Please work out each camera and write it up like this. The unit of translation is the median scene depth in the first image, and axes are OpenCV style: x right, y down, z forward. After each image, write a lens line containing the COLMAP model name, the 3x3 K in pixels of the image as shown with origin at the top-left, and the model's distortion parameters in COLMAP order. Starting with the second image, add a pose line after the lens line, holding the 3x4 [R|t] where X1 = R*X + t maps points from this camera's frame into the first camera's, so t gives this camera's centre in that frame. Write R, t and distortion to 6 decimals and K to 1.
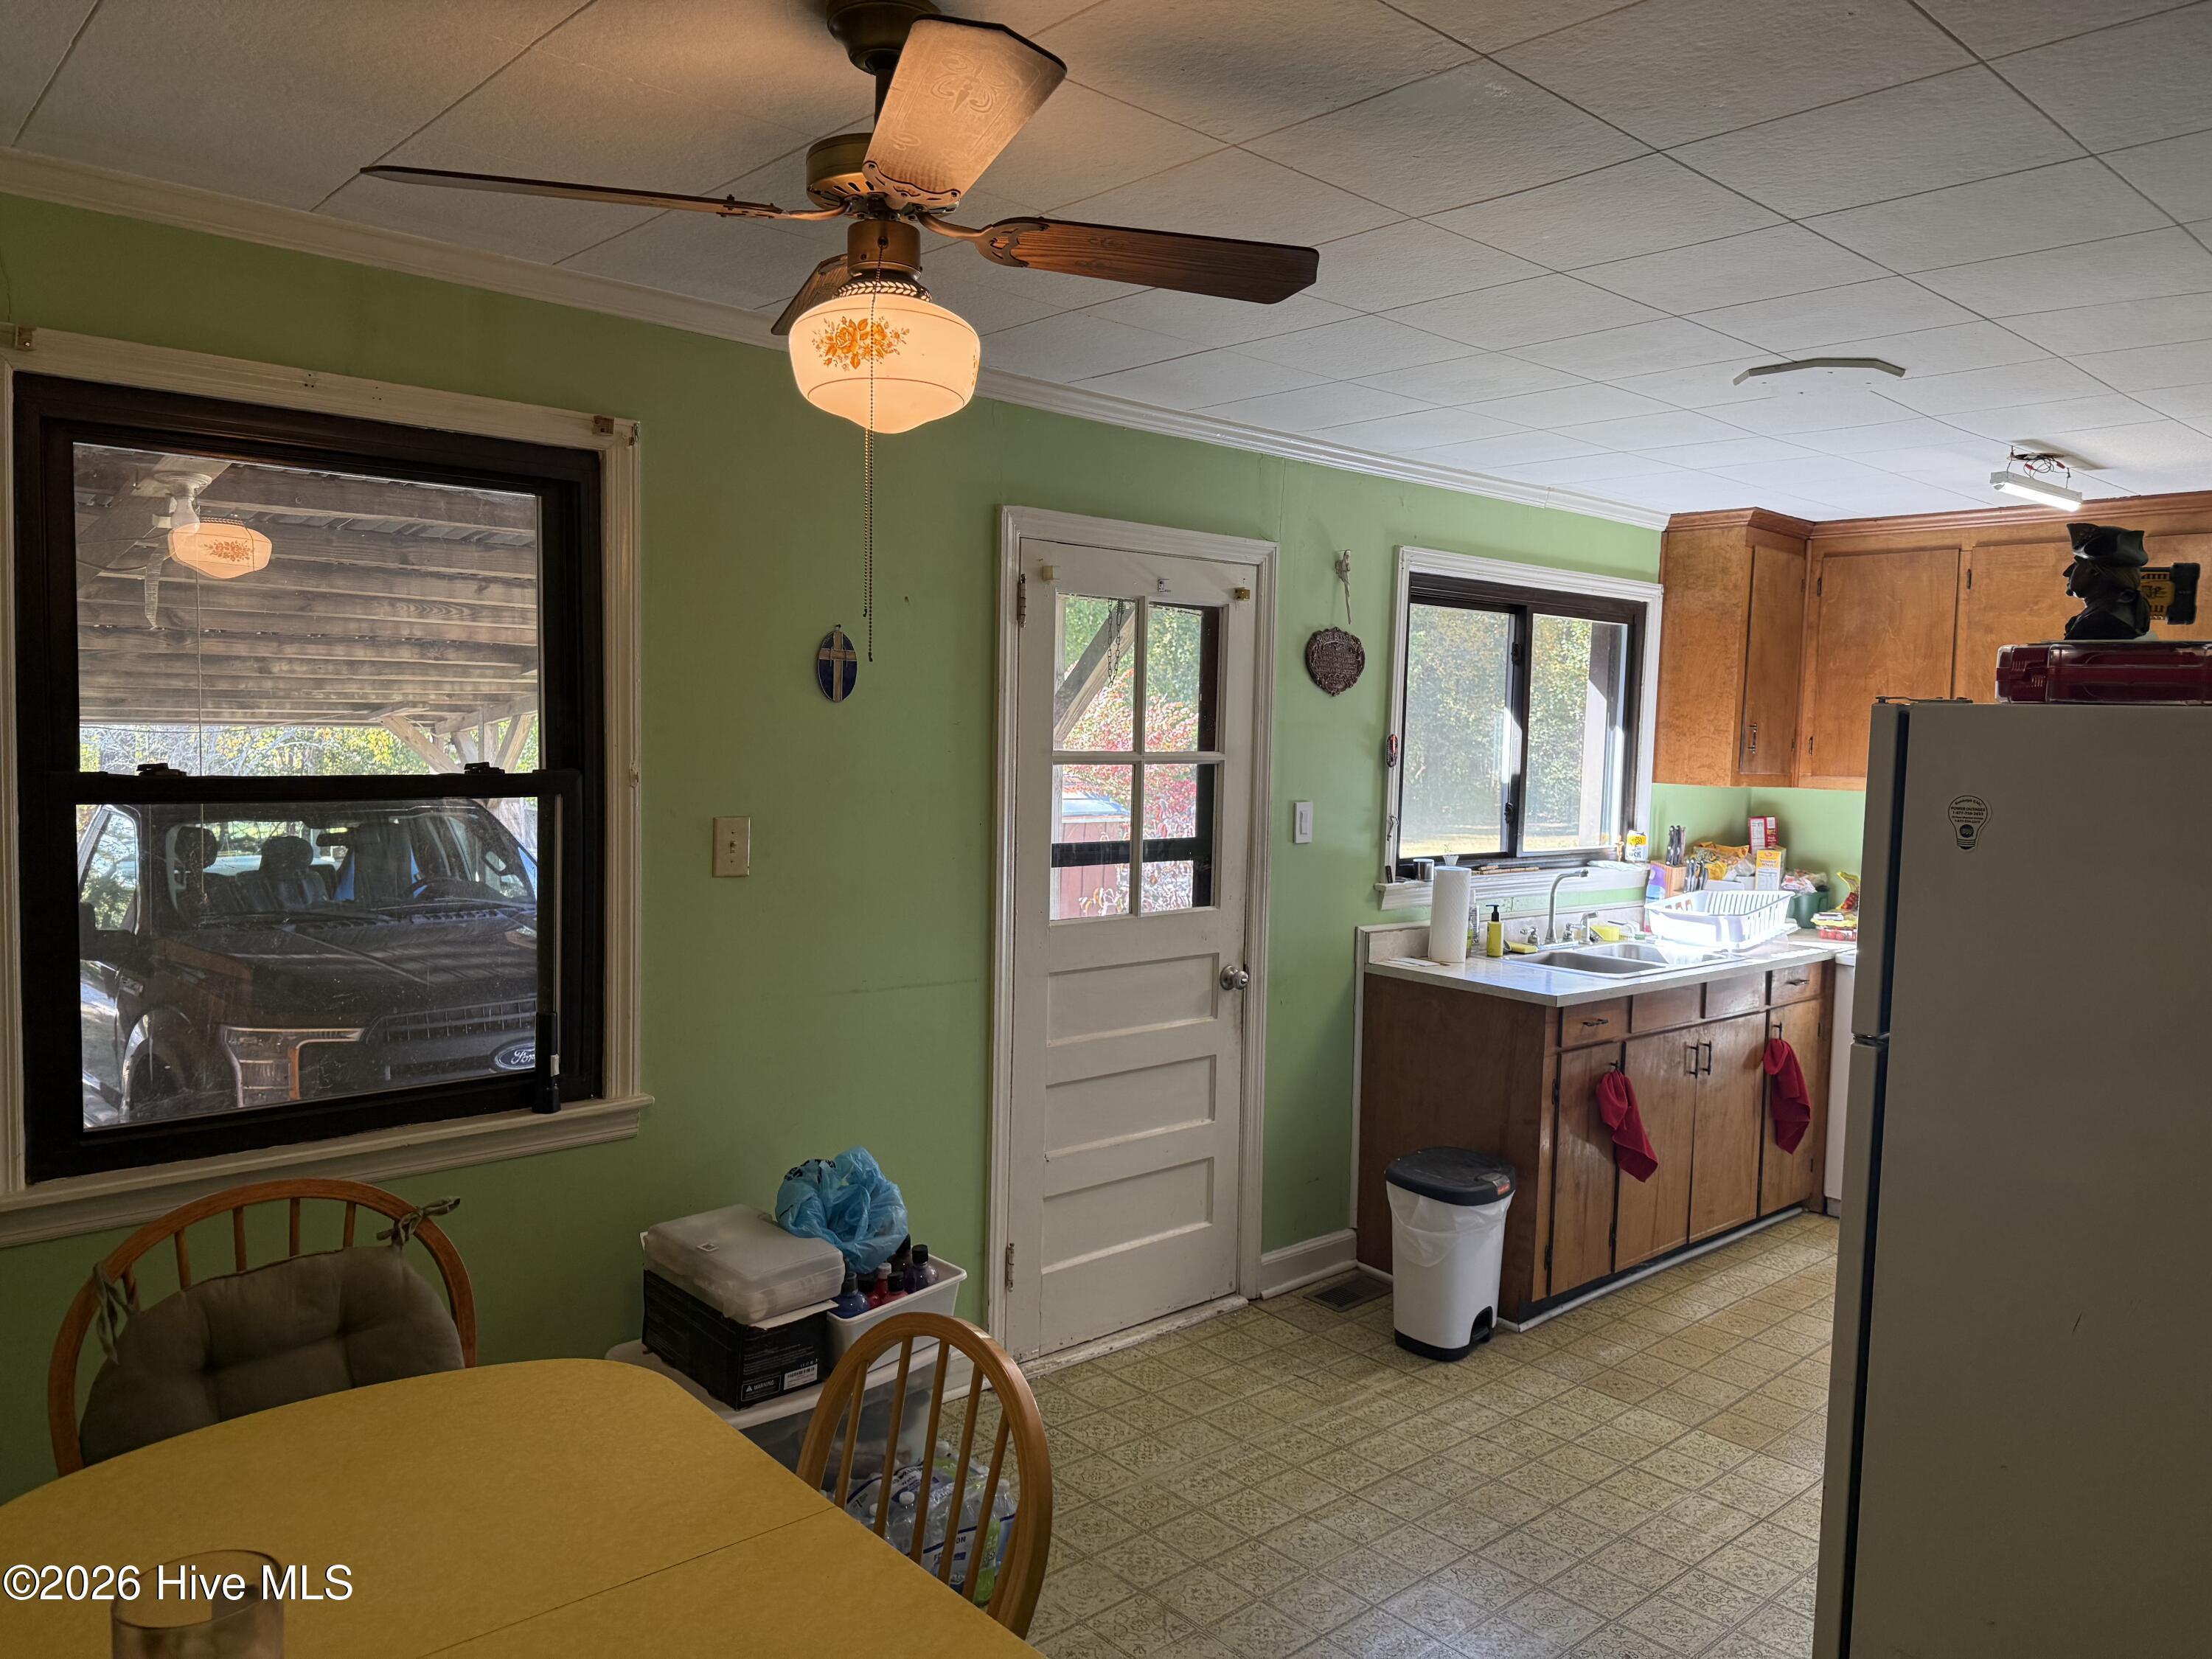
lens RADIAL K [[1551.1, 0, 1106.0], [0, 1551.1, 829.5], [0, 0, 1]] dist [0.054620, -0.079527]
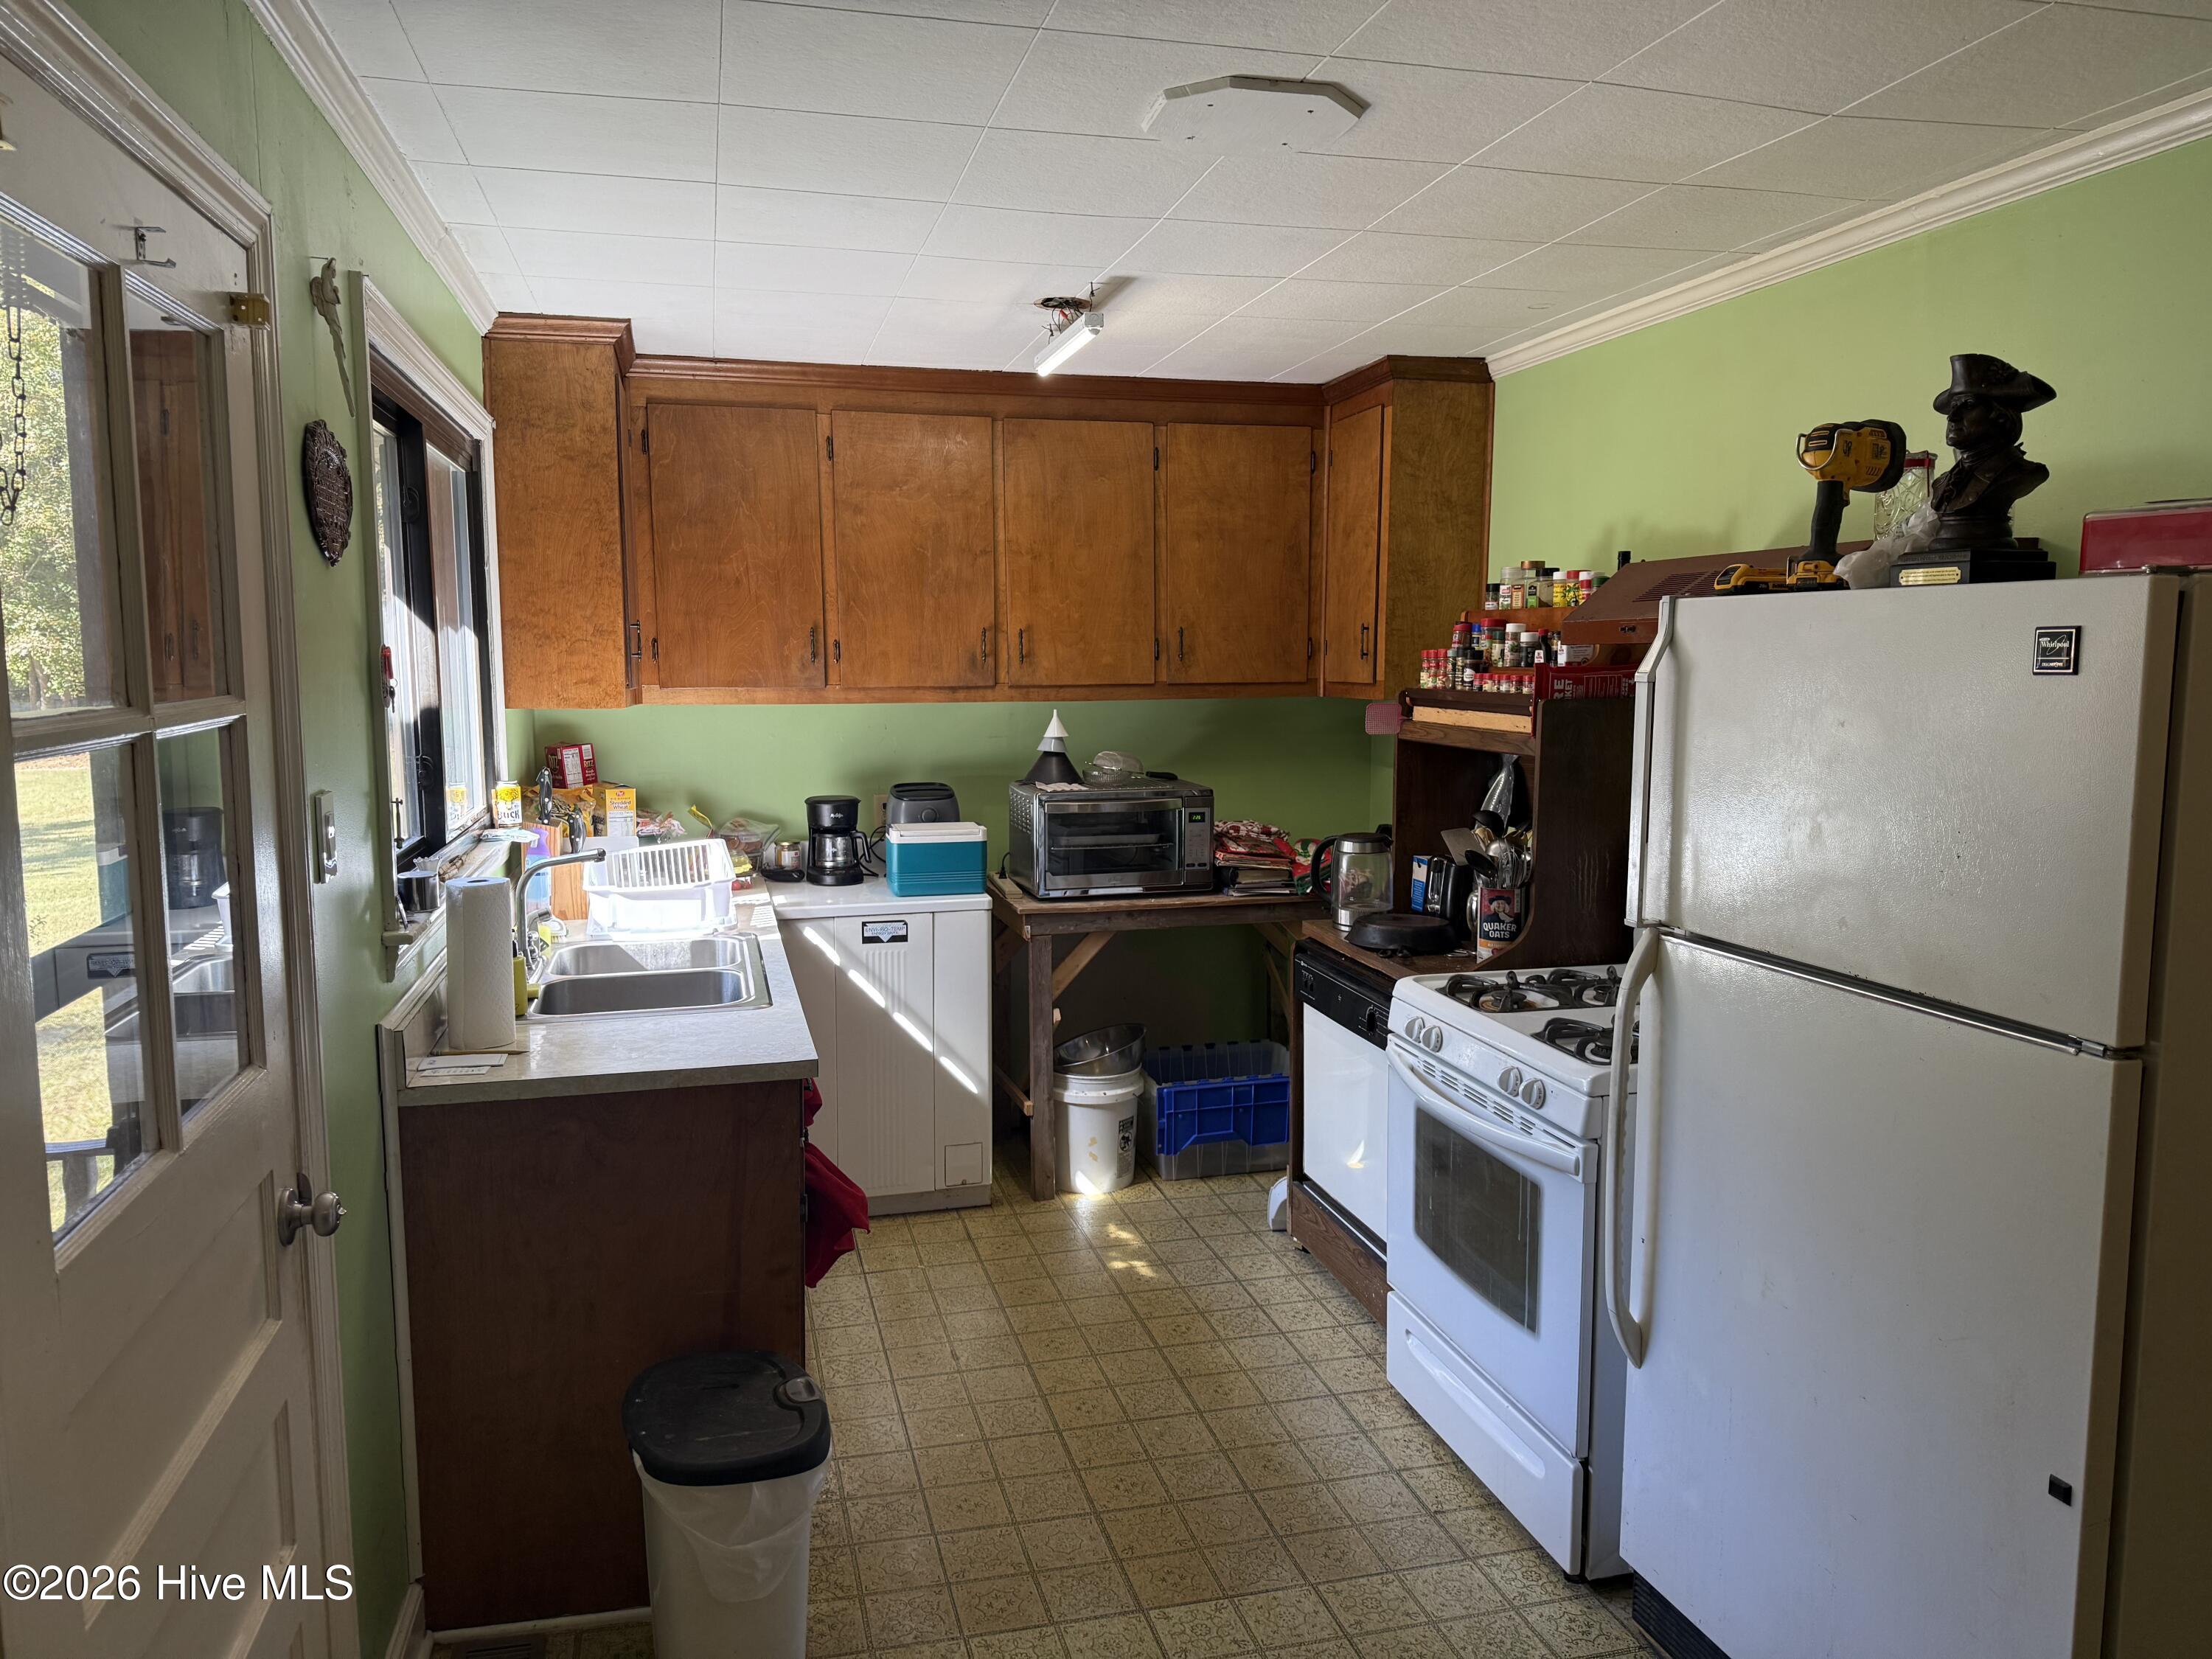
lens RADIAL K [[1551.1, 0, 1106.0], [0, 1551.1, 829.5], [0, 0, 1]] dist [0.054620, -0.079527]
pose [[0.459934, -0.126867, 0.878843, -0.144336], [0.071045, 0.991825, 0.105996, -0.032174], [-0.885106, 0.013686, 0.465188, 0.457697]]
